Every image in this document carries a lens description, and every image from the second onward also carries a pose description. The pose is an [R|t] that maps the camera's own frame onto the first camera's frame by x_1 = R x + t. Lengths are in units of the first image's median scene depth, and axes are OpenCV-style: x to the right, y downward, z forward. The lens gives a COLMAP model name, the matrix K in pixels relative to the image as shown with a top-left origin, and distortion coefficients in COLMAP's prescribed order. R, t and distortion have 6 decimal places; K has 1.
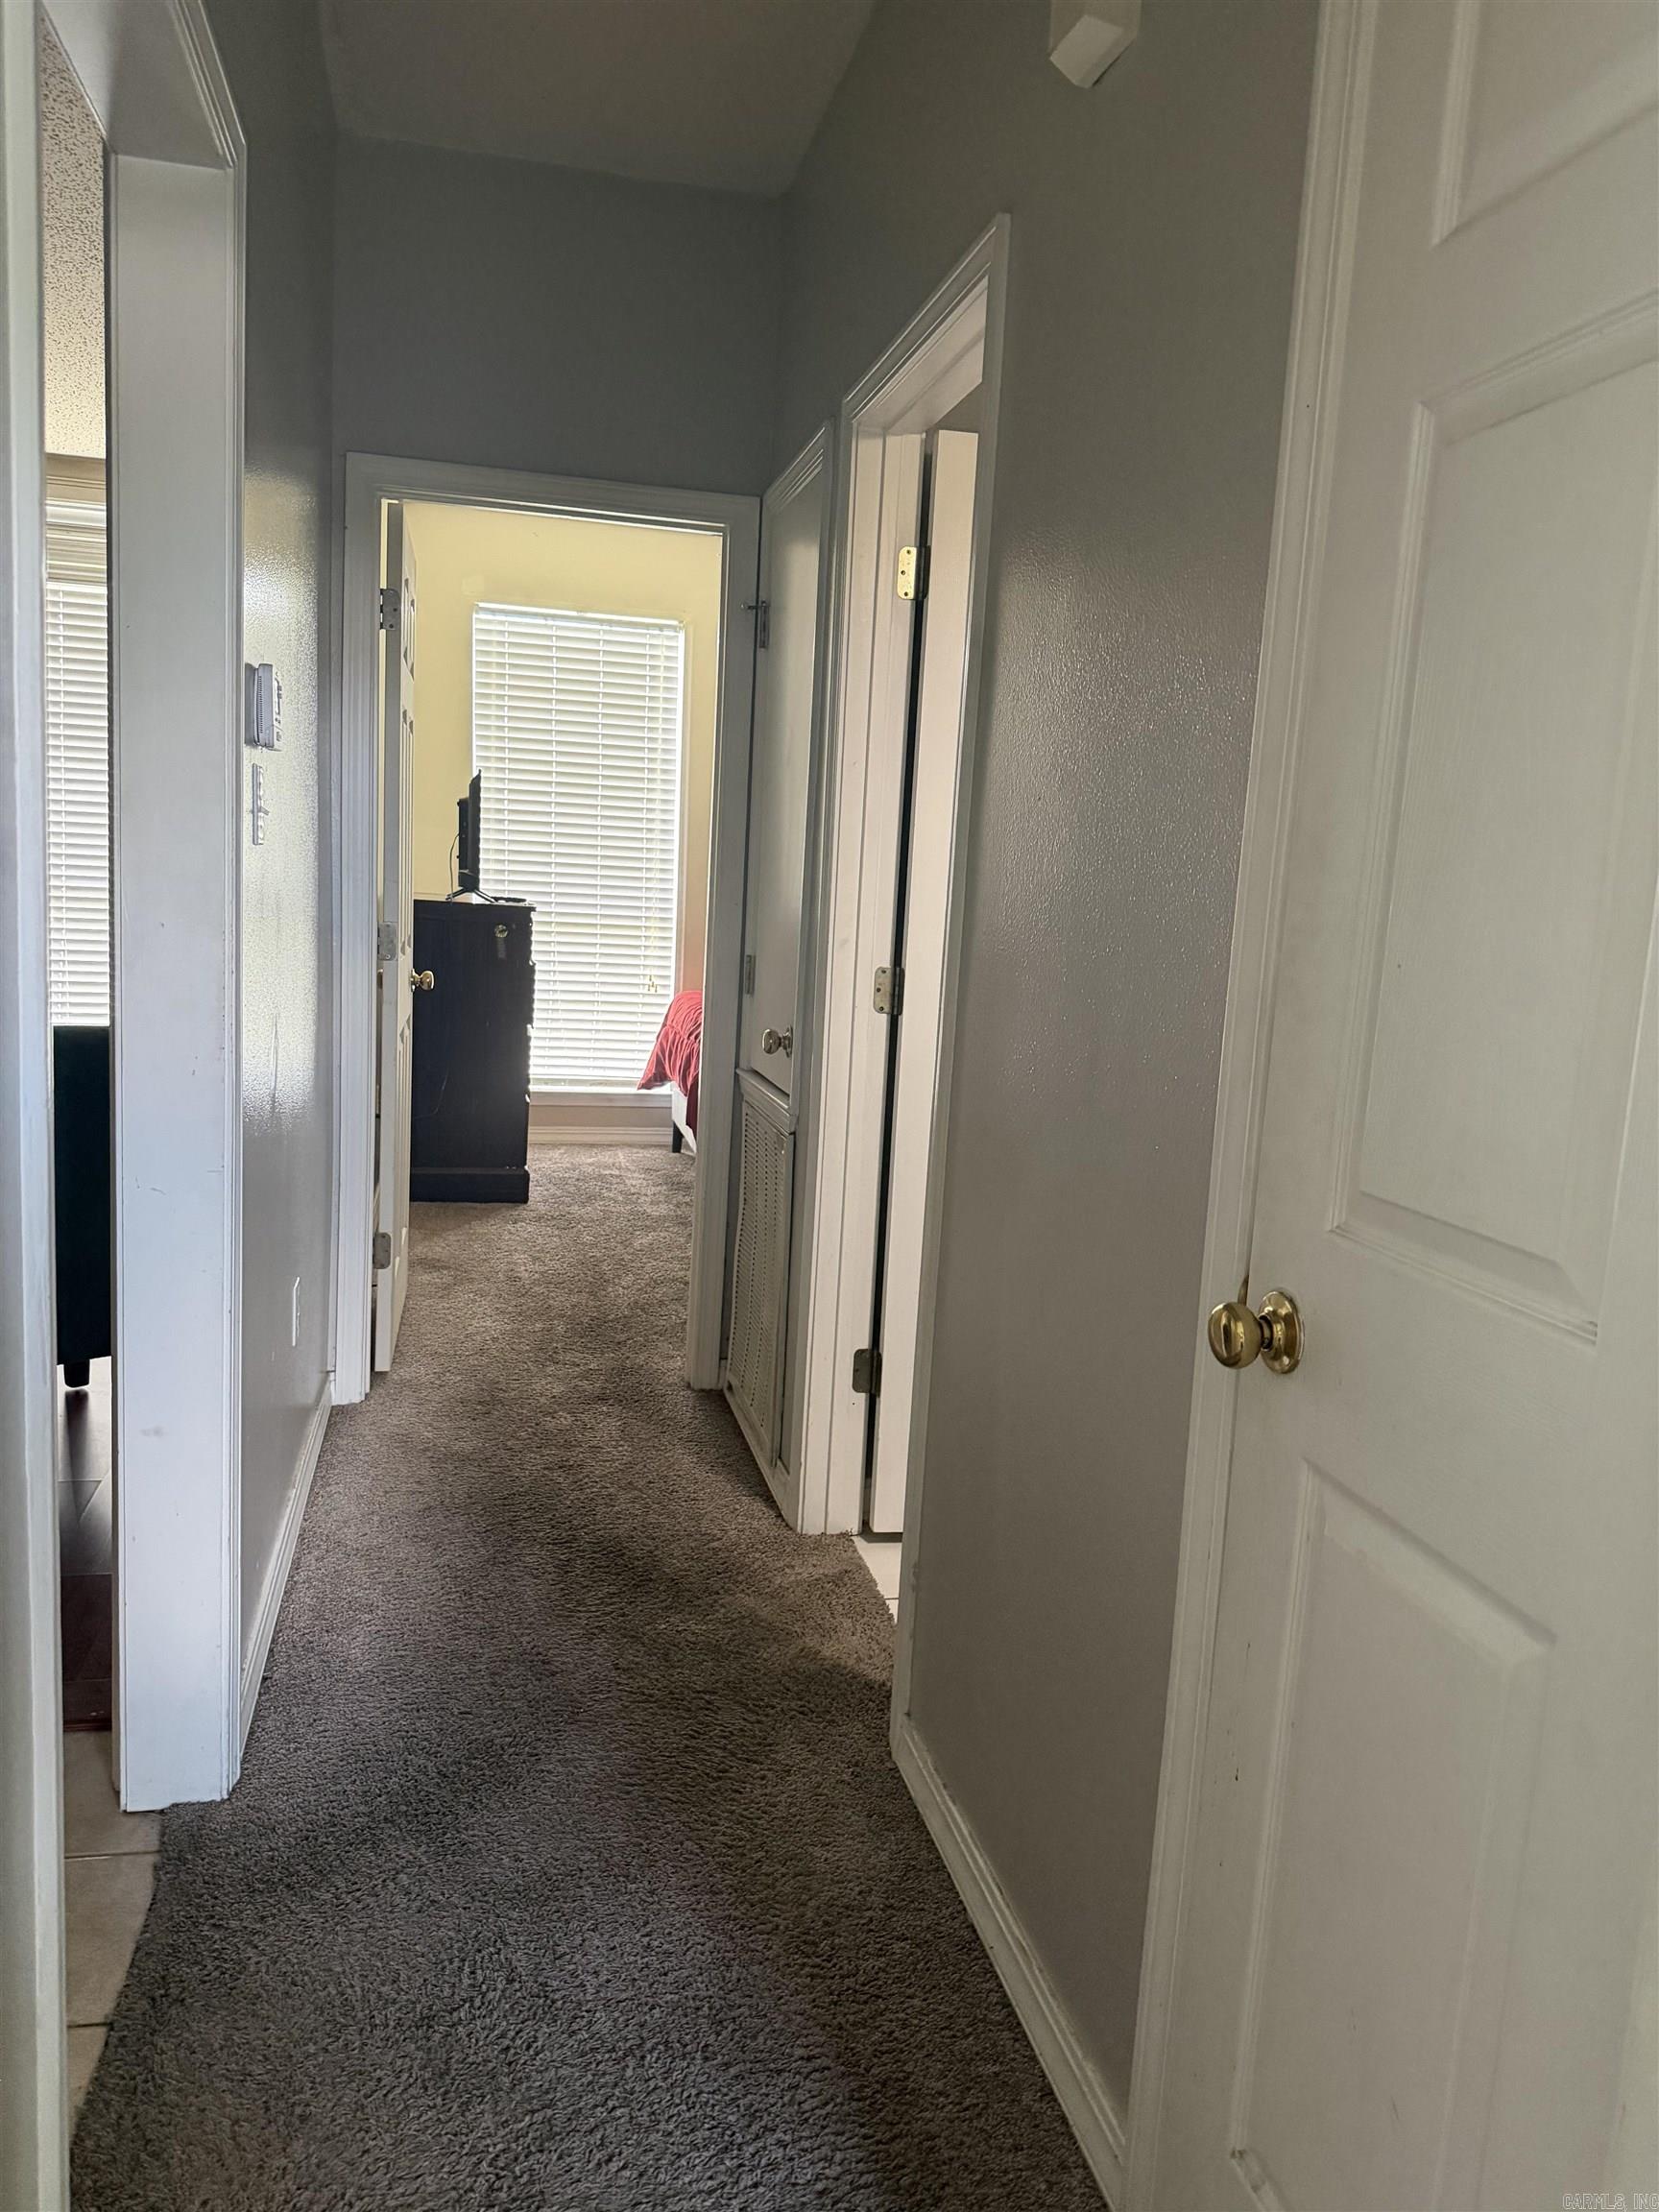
lens RADIAL K [[1575.5, 0, 836.9], [0, 1575.5, 1107.7], [0, 0, 1]] dist [0.002121, -0.006075]
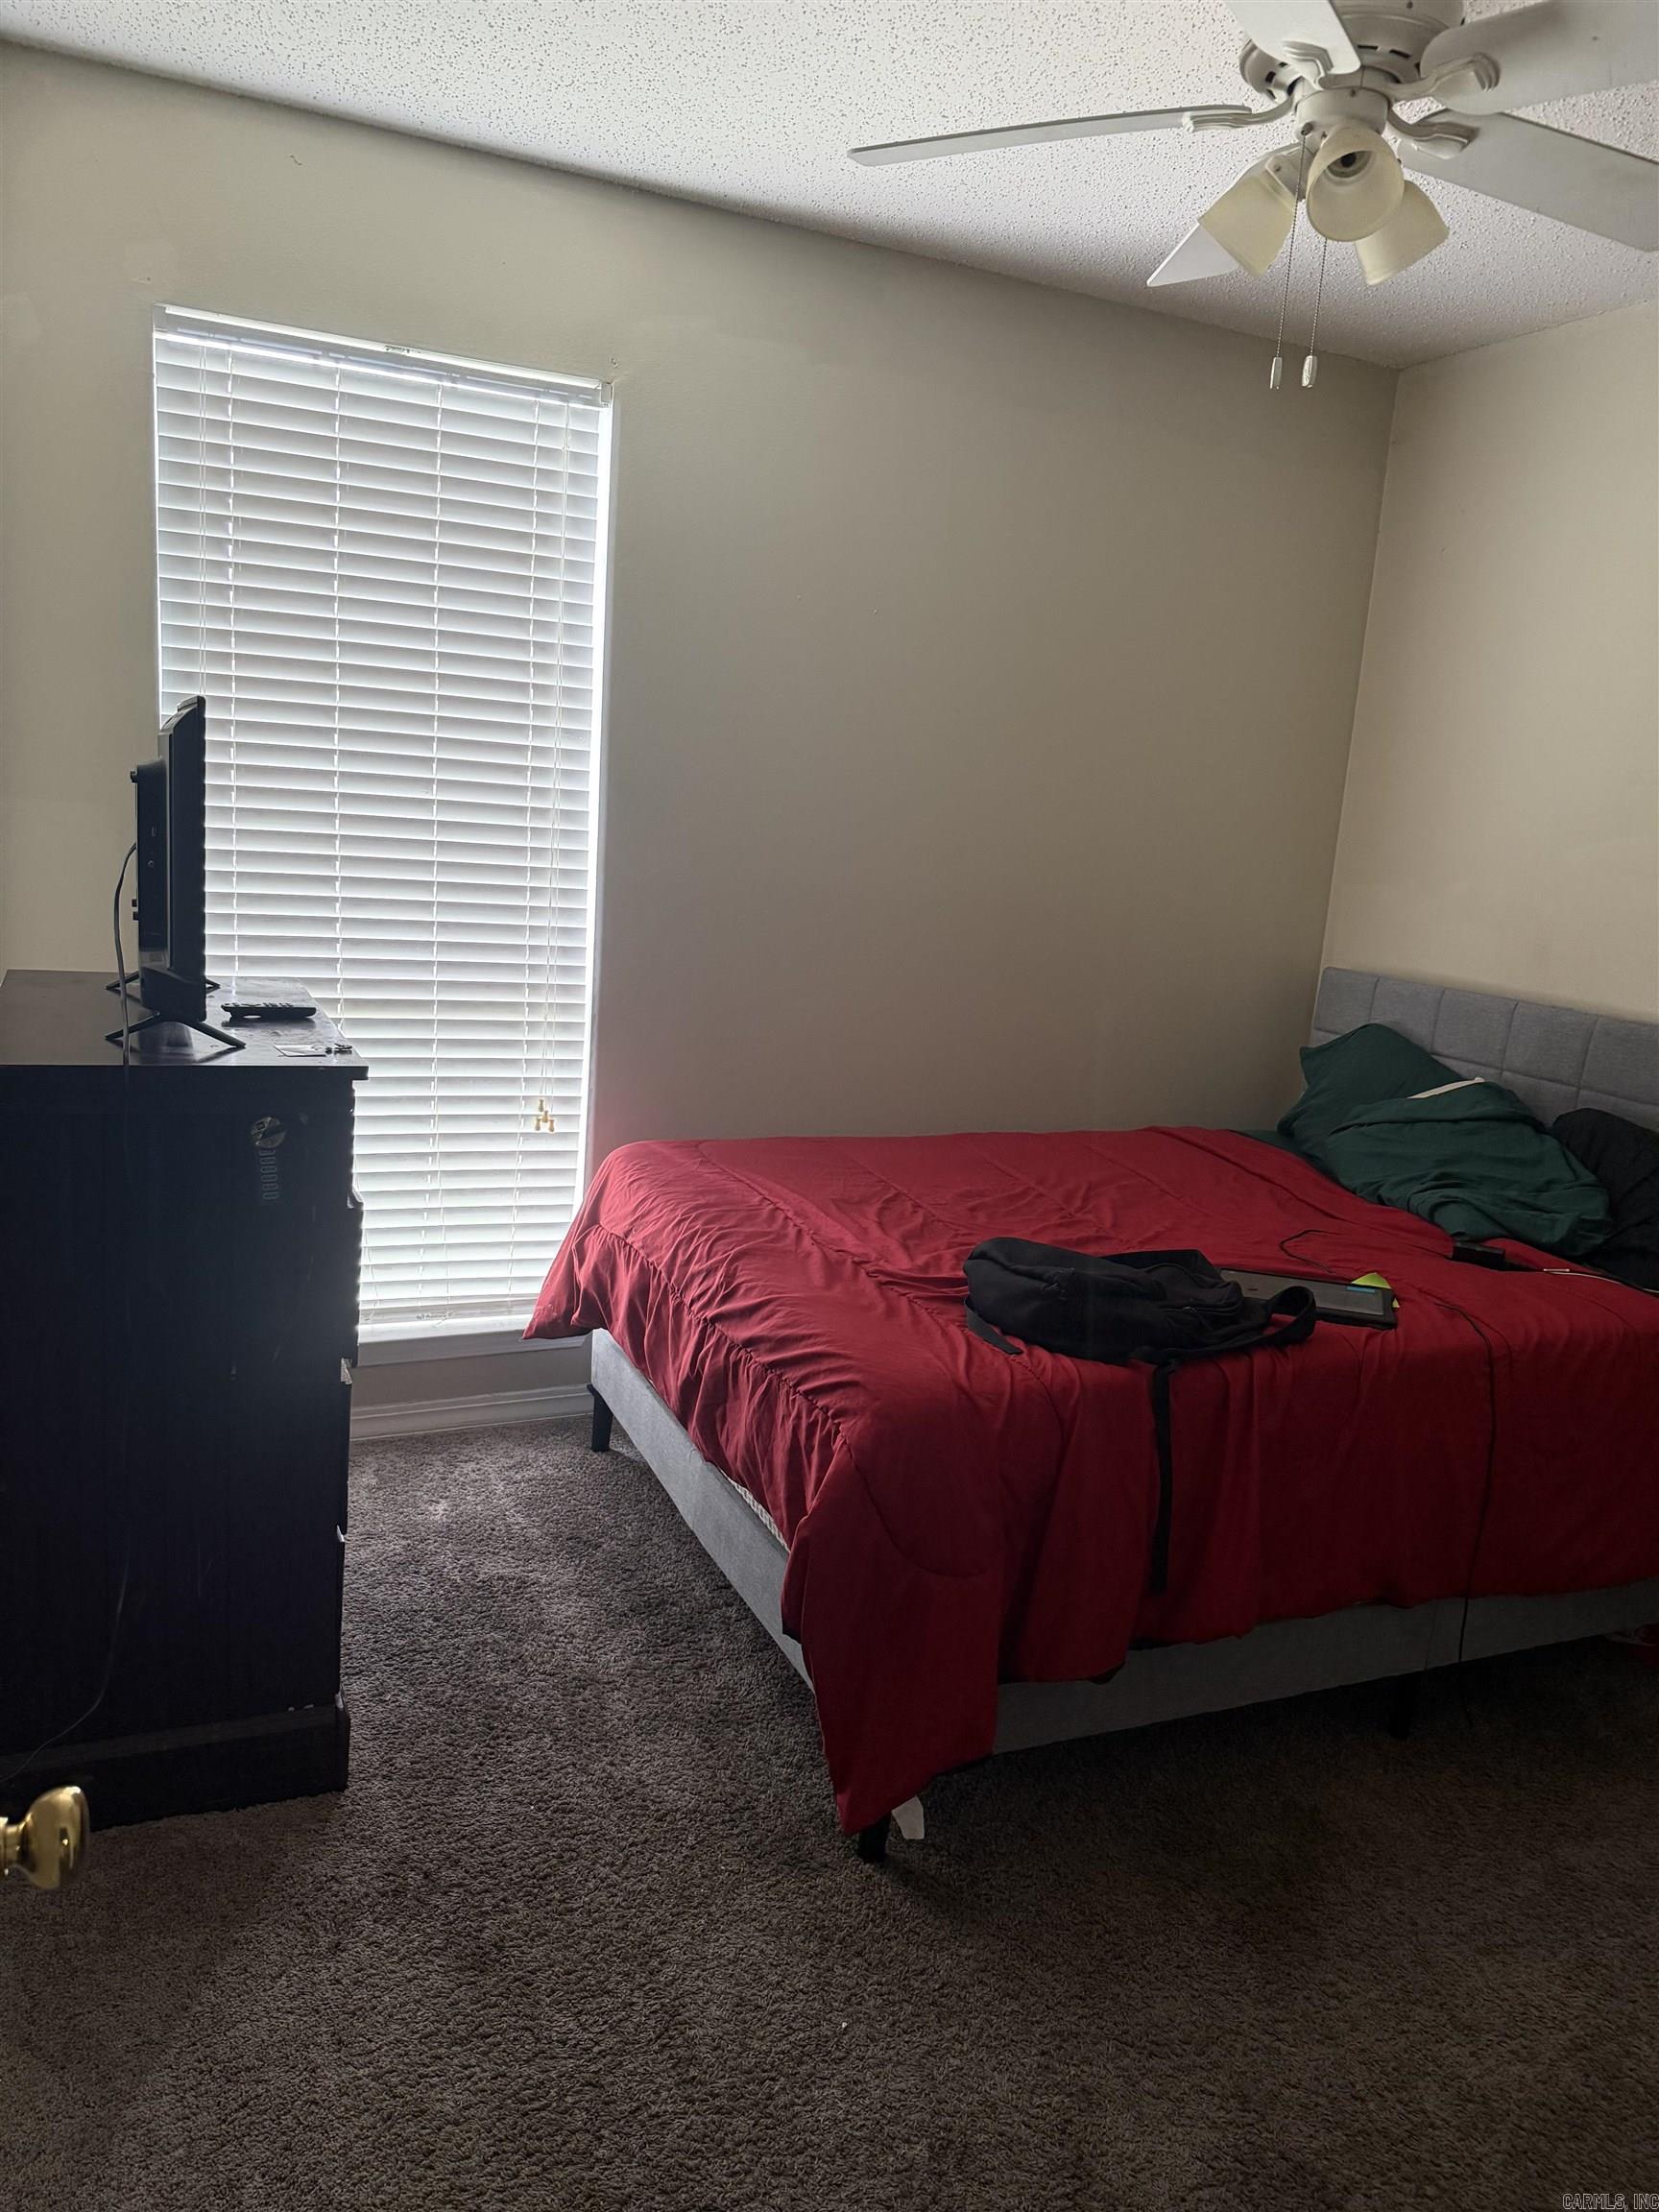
lens RADIAL K [[1575.5, 0, 818.6], [0, 1575.5, 1099.0], [0, 0, 1]] dist [0.002121, -0.006075]
pose [[0.984147, -0.015086, 0.176711, -0.124830], [0.006917, 0.998883, 0.046750, -0.111602], [-0.177218, -0.044787, 0.983152, 0.507224]]
